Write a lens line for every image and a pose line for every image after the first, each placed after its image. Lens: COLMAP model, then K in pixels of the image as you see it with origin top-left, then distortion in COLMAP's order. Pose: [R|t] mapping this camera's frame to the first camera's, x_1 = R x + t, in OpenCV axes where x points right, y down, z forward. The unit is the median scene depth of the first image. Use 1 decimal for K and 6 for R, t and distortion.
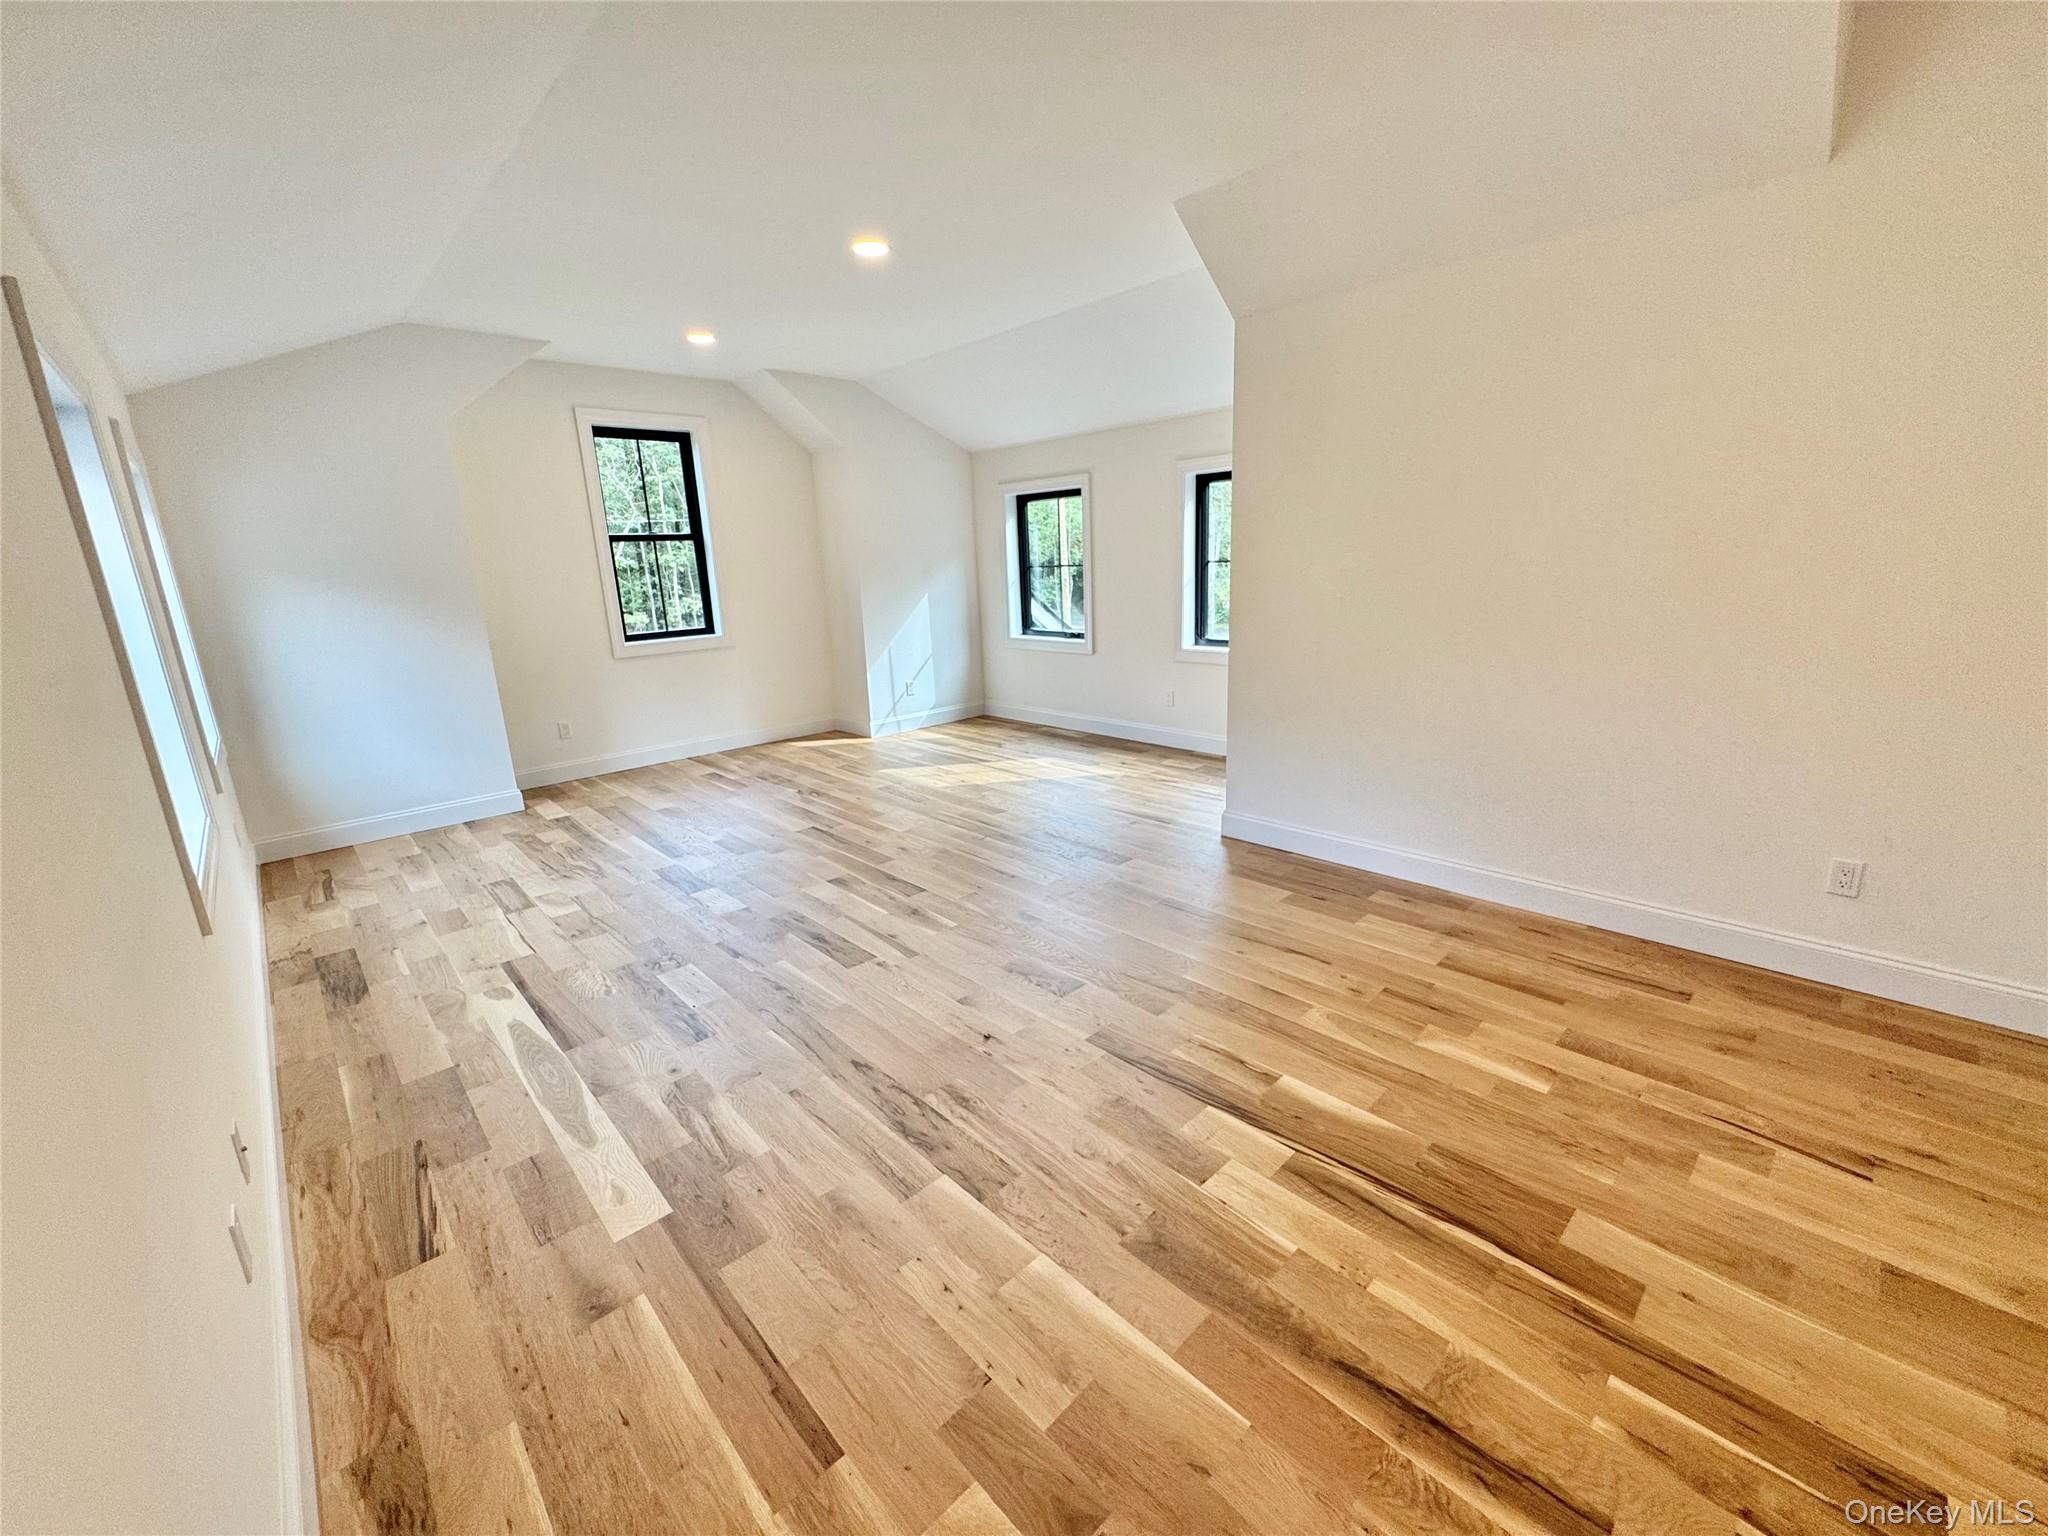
lens RADIAL K [[826.7, 0, 1022.8], [0, 826.7, 764.5], [0, 0, 1]] dist [-0.005696, 0.000787]
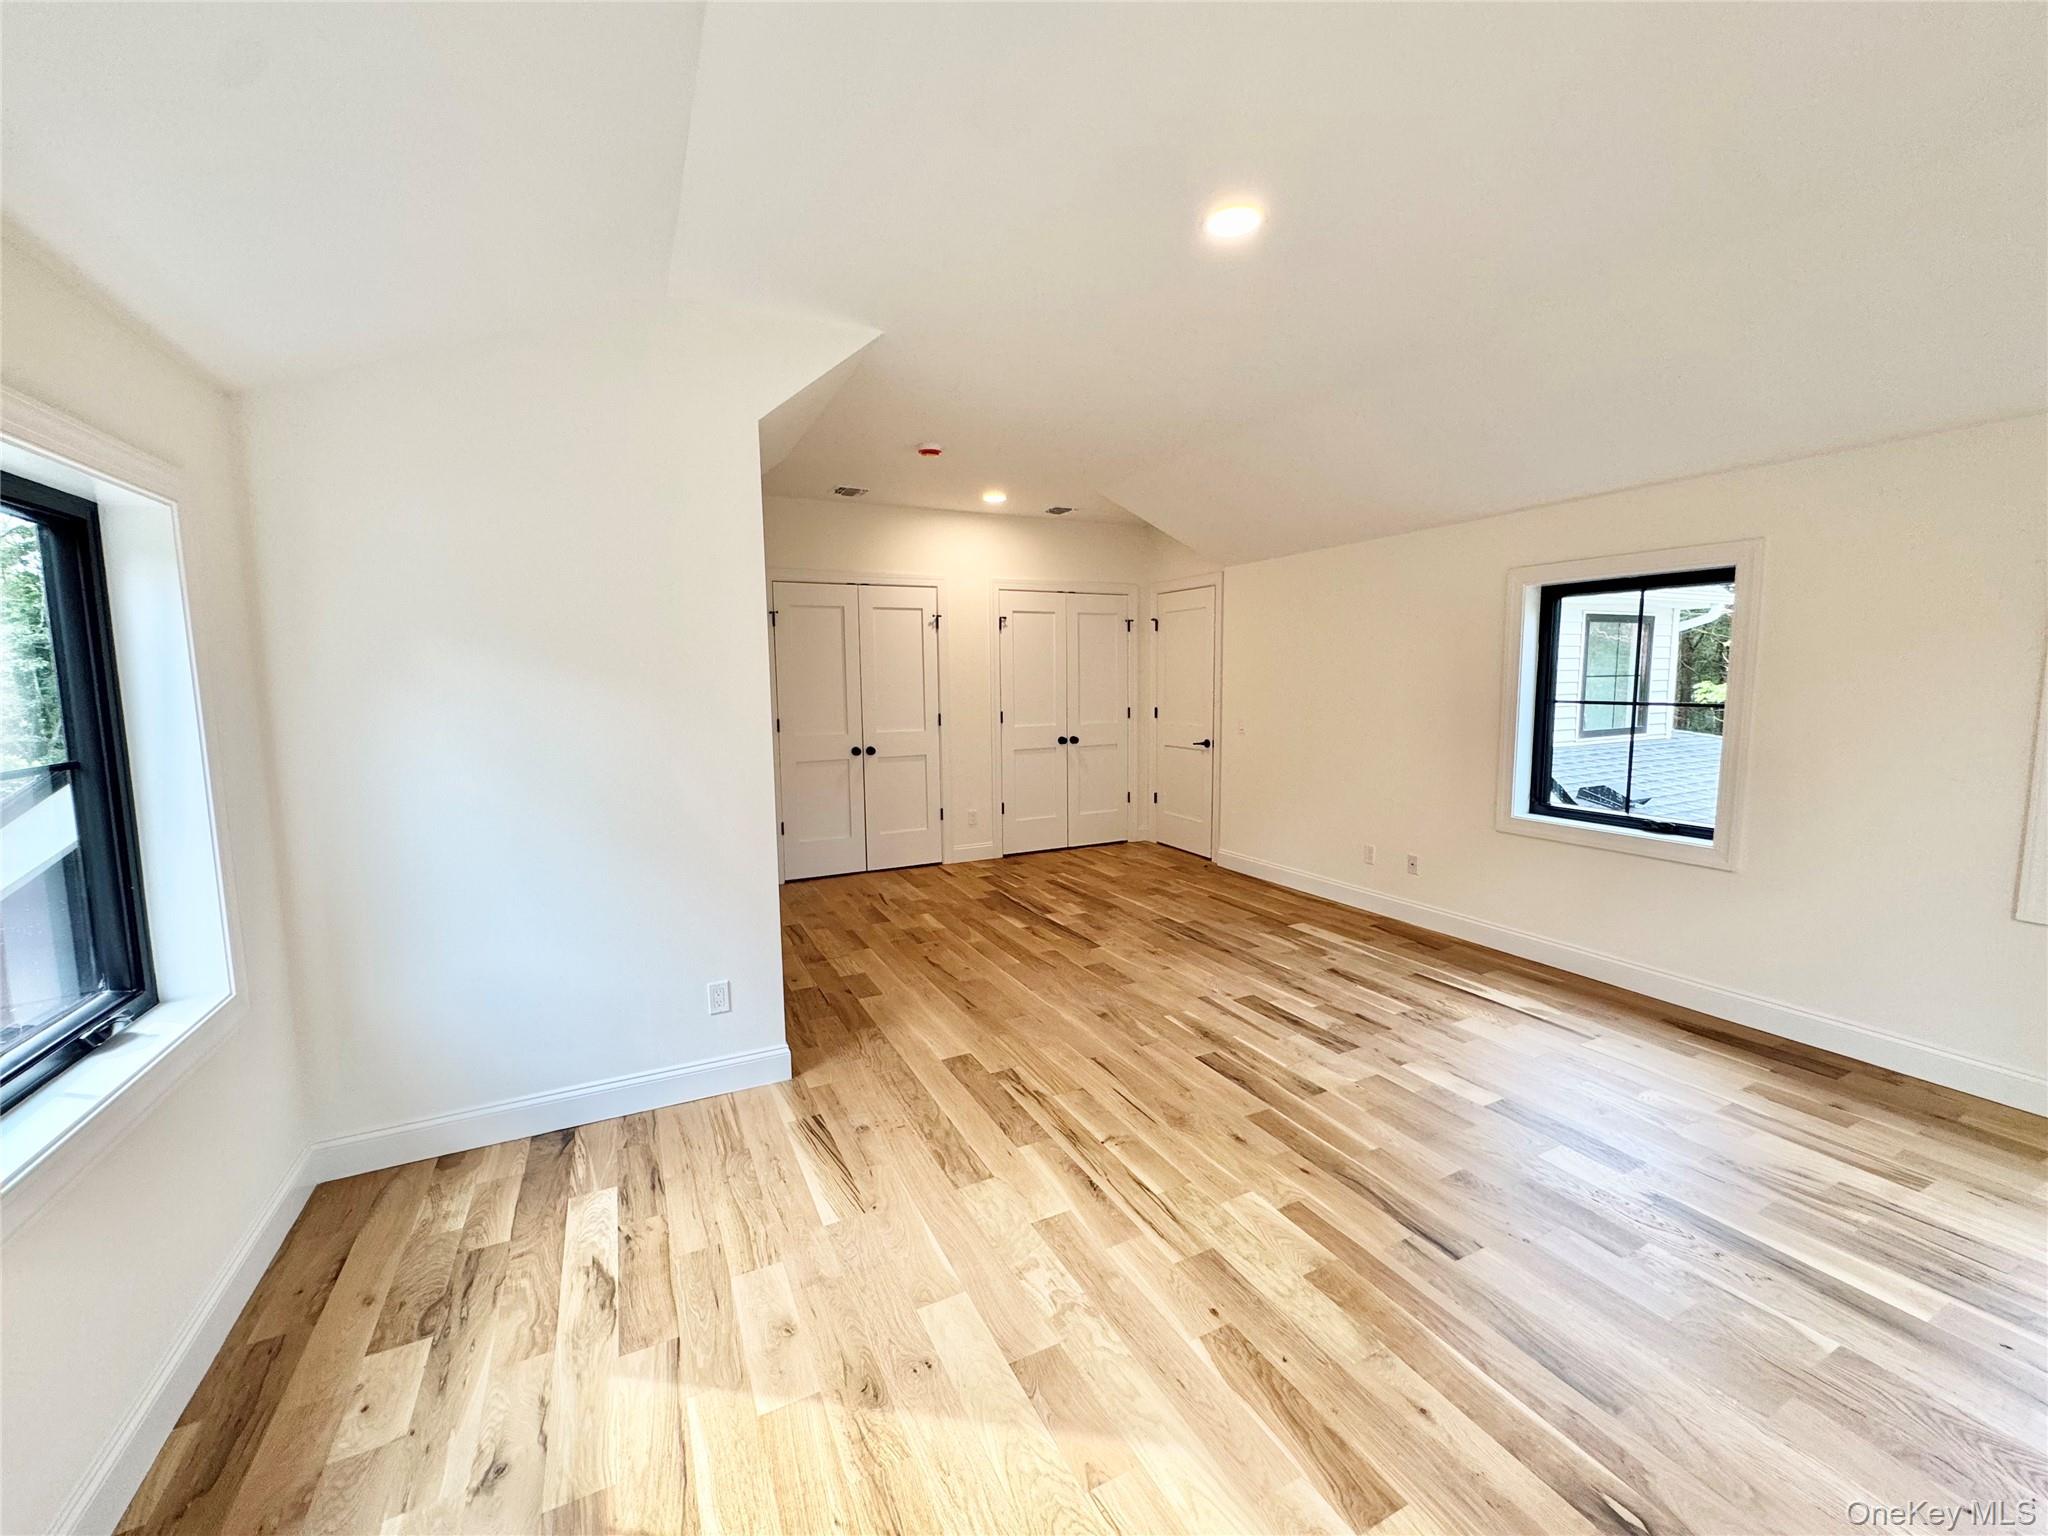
lens RADIAL K [[826.7, 0, 1023.4], [0, 826.7, 766.4], [0, 0, 1]] dist [-0.005696, 0.000787]
pose [[-0.956670, 0.019207, 0.290541, -0.315677], [0.119429, 0.935909, 0.331376, -0.707162], [-0.265556, 0.351717, -0.897650, 2.695916]]
